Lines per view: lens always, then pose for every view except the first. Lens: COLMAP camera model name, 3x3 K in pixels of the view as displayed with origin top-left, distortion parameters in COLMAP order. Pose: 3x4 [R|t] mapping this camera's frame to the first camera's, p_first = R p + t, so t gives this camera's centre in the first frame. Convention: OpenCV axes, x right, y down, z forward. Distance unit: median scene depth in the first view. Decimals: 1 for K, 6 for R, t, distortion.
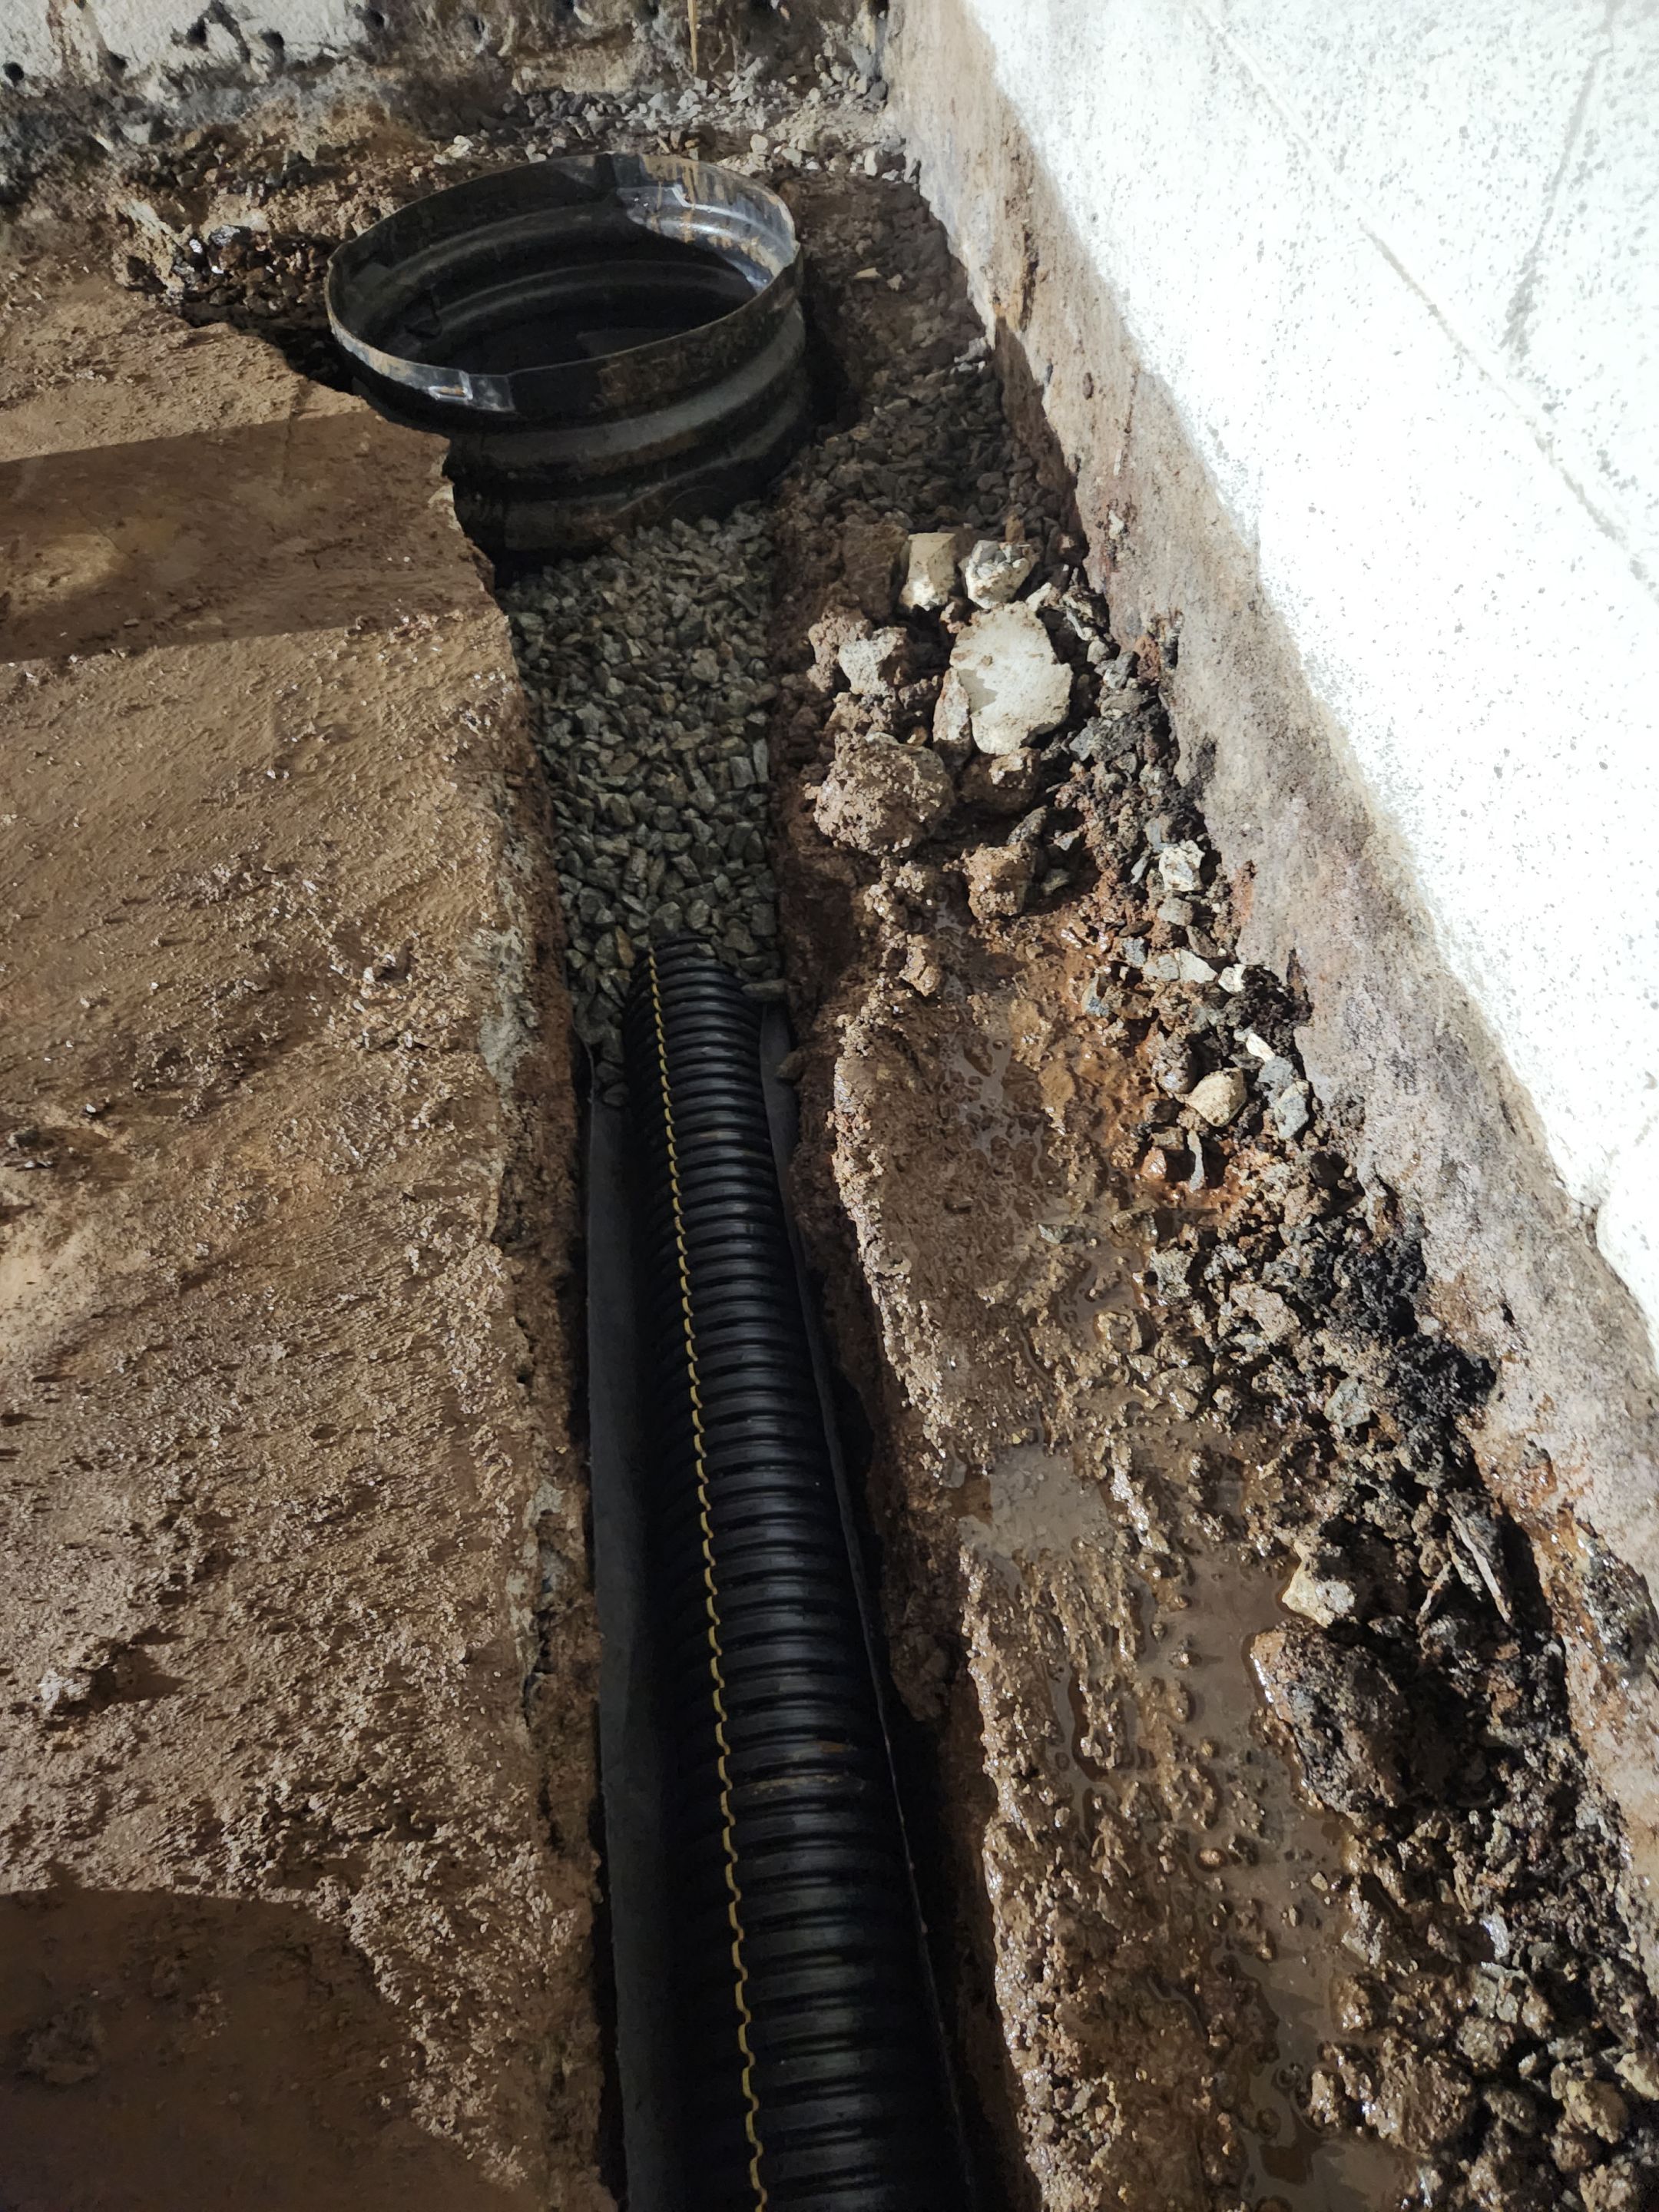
lens RADIAL K [[1472.5, 0, 827.2], [0, 1472.5, 1095.8], [0, 0, 1]] dist [0.075534, -0.067880]
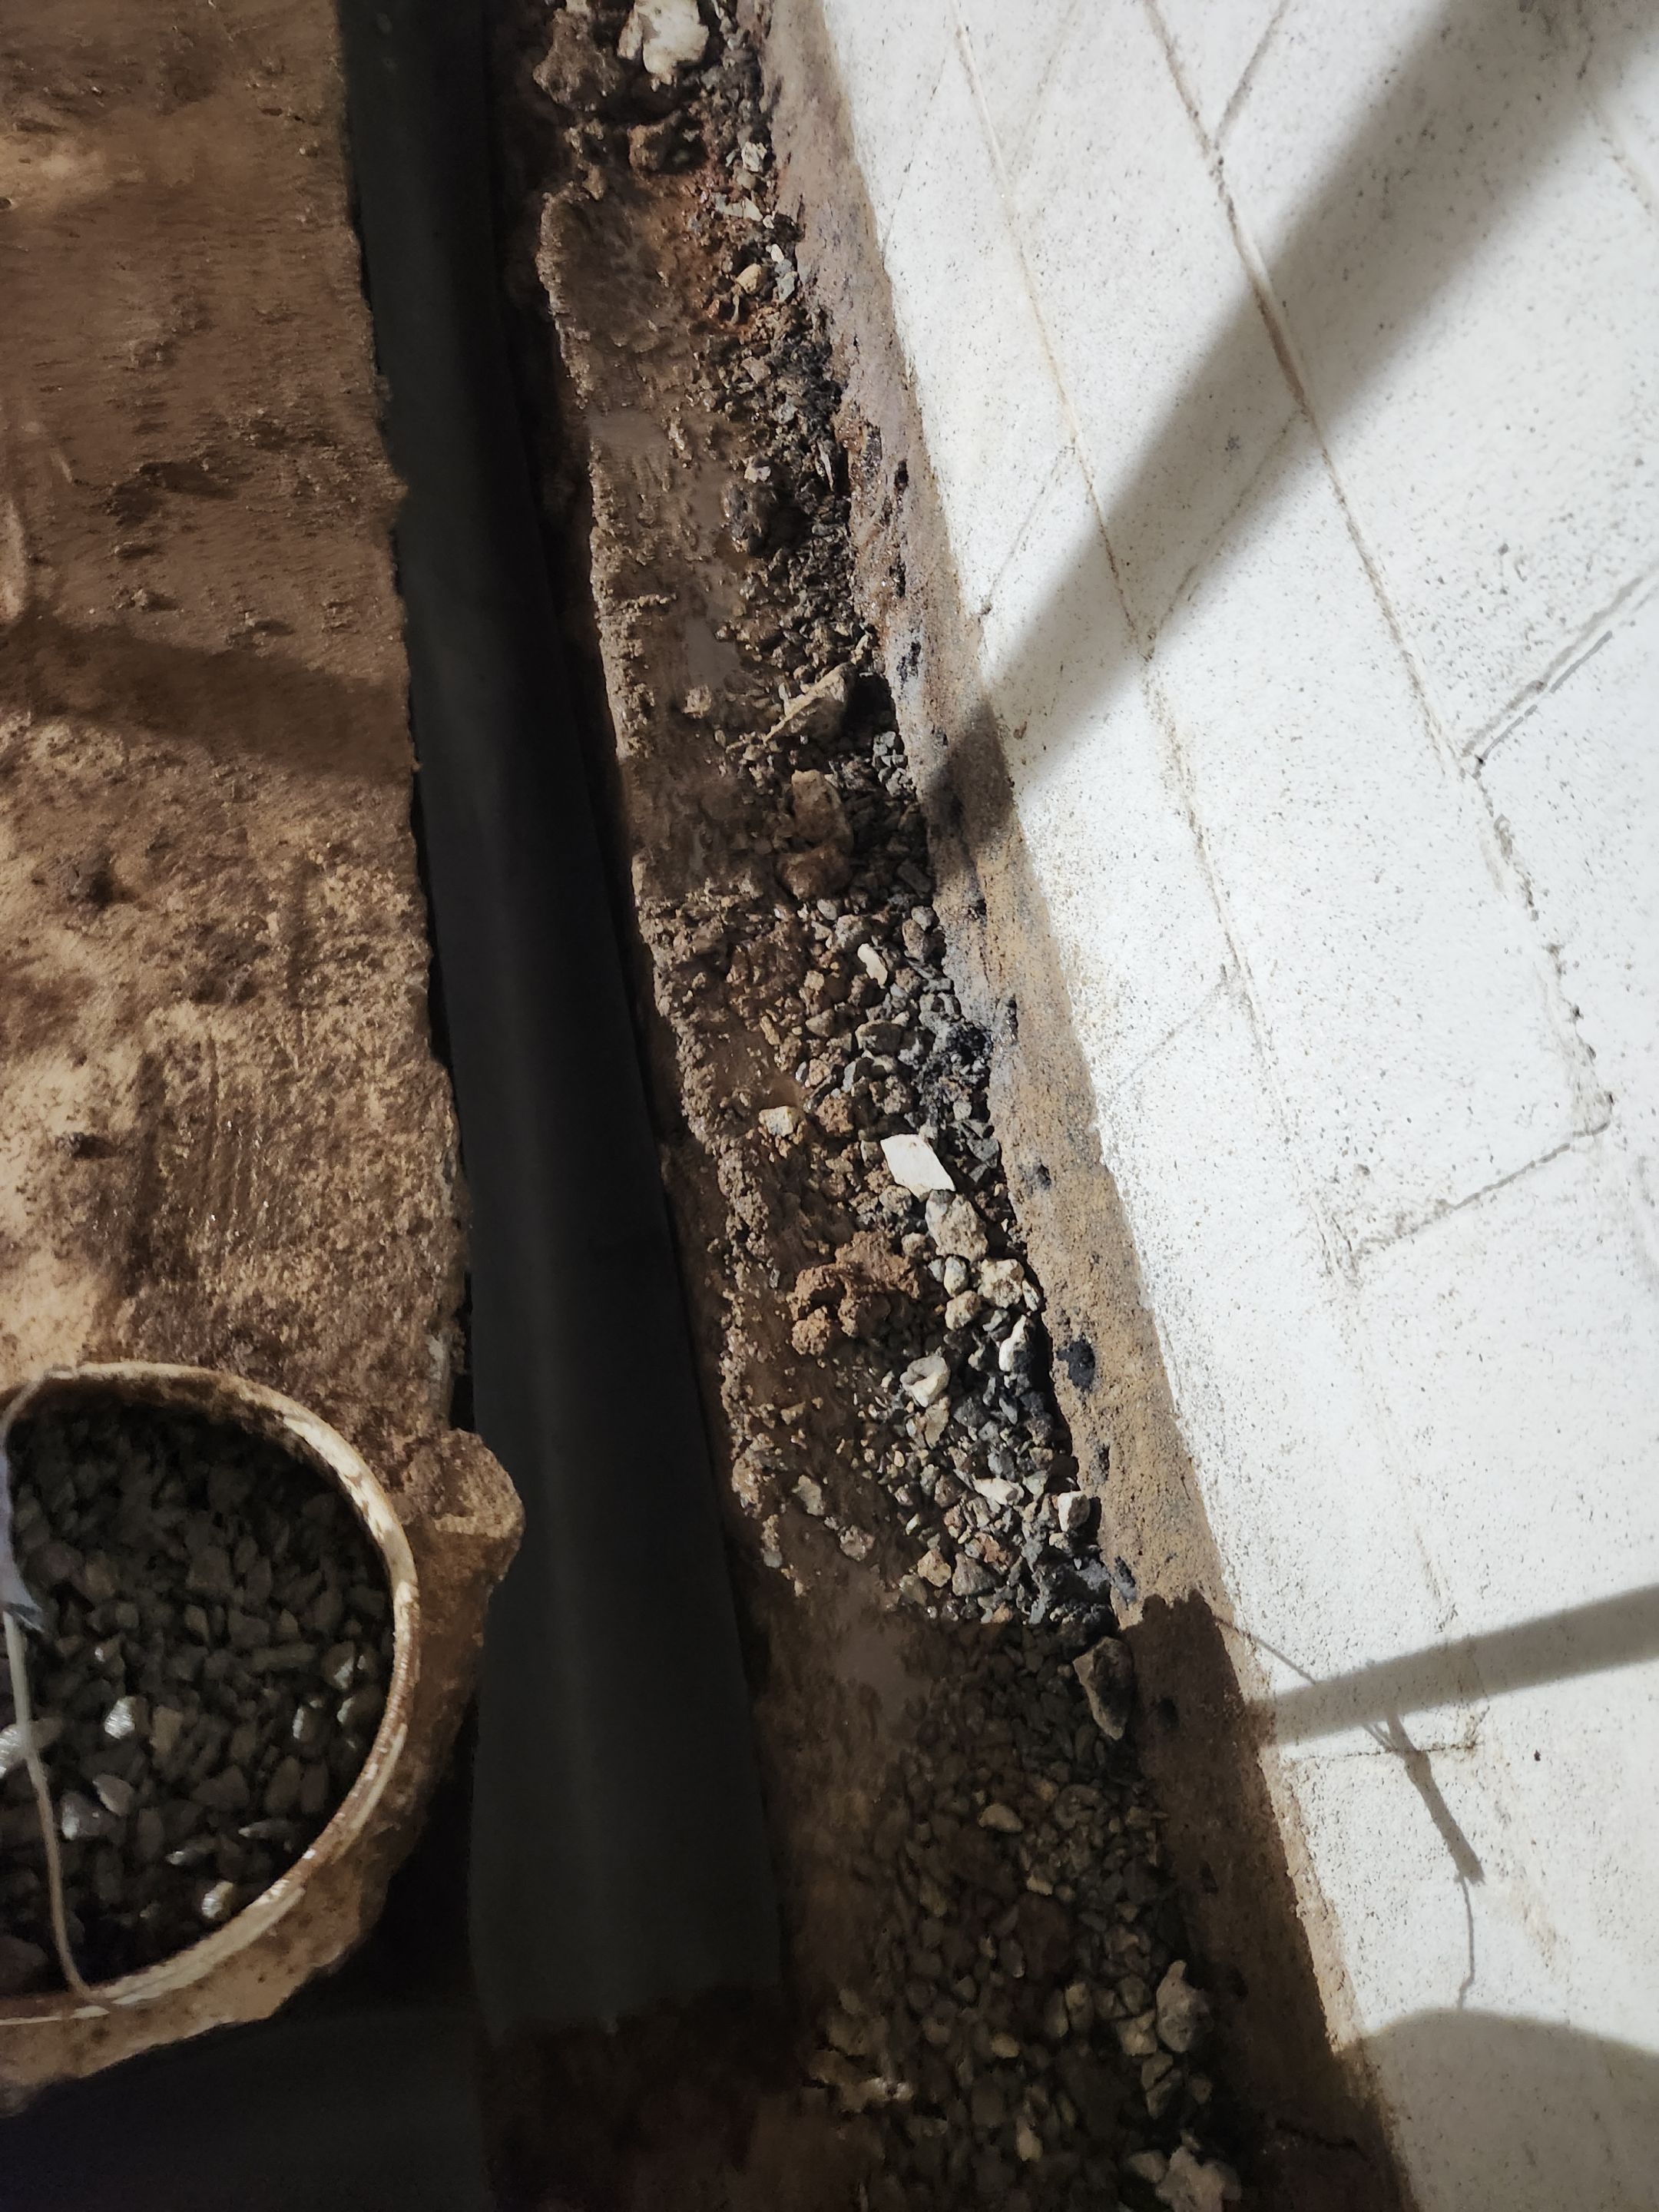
lens RADIAL K [[1472.5, 0, 827.2], [0, 1472.5, 1095.8], [0, 0, 1]] dist [0.075534, -0.067880]
pose [[0.946439, 0.105776, 0.305065, -0.116329], [-0.164707, 0.970805, 0.174381, 0.688187], [-0.277714, -0.215287, 0.936230, -1.056883]]
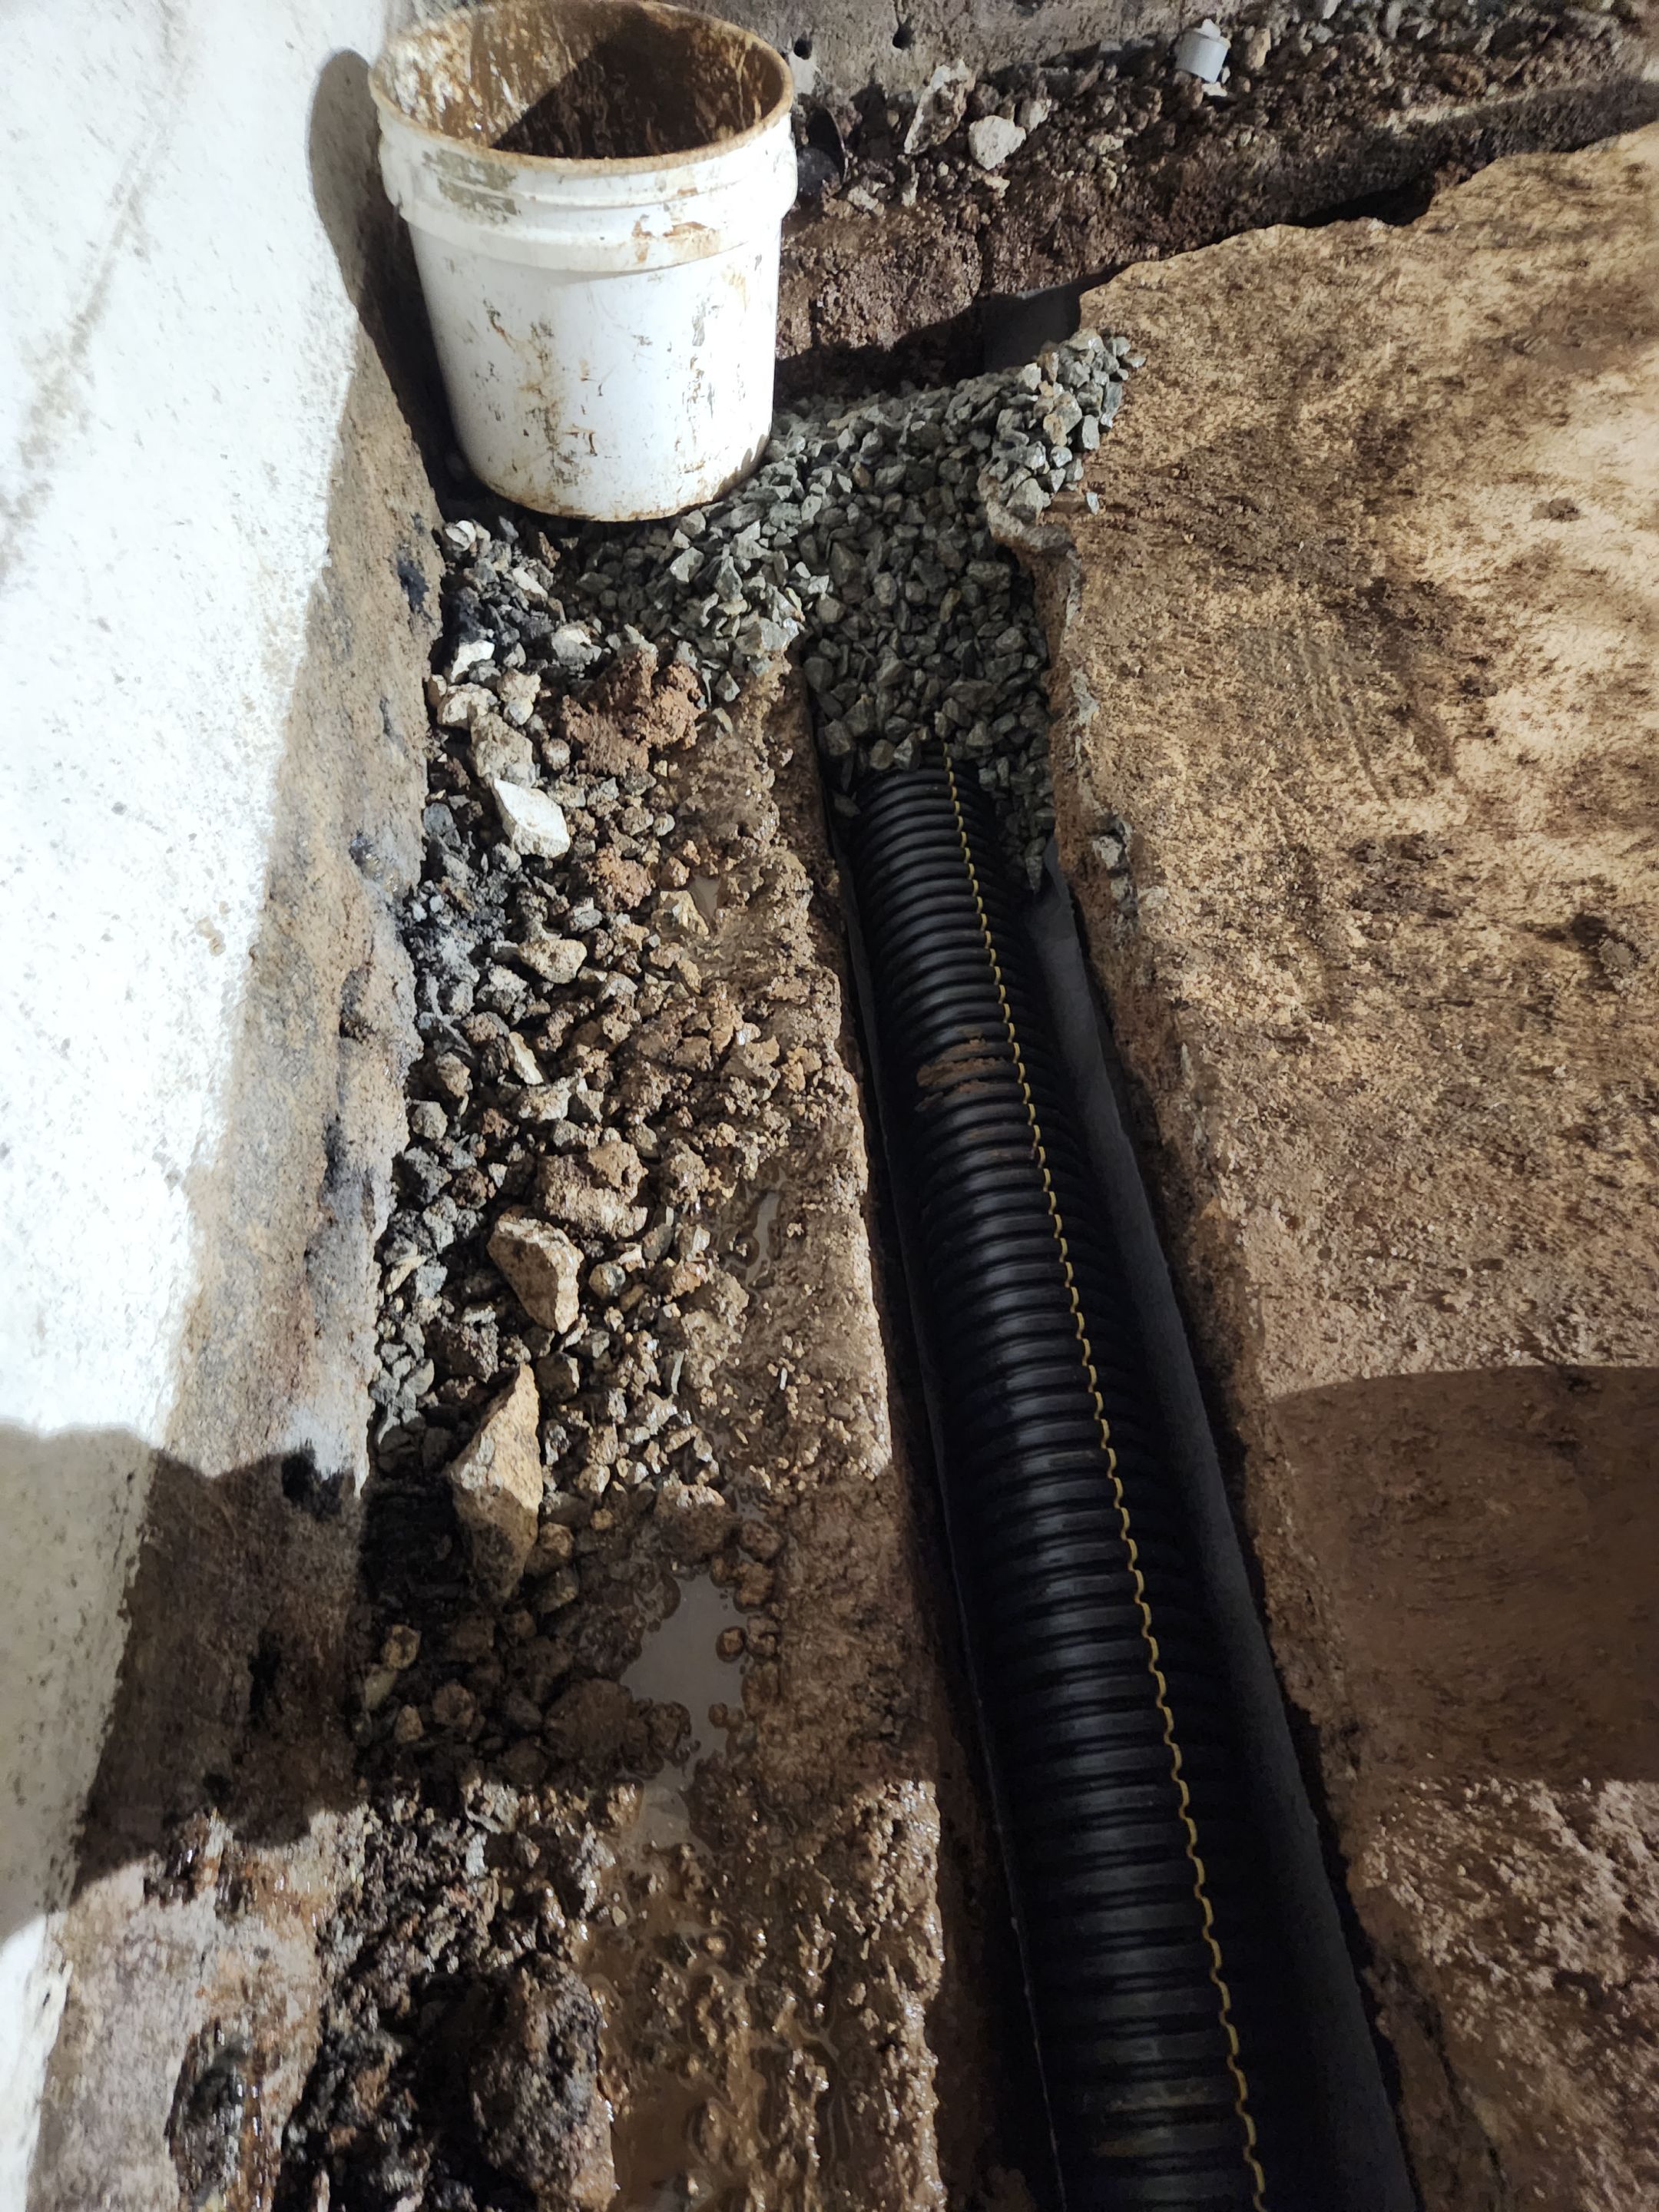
lens RADIAL K [[1480.4, 0, 850.8], [0, 1480.4, 1102.3], [0, 0, 1]] dist [0.074260, -0.061515]
pose [[-0.979375, 0.070385, 0.189397, -0.047699], [0.154913, -0.340225, 0.927496, -0.169615], [0.129719, 0.937706, 0.322304, 0.132532]]
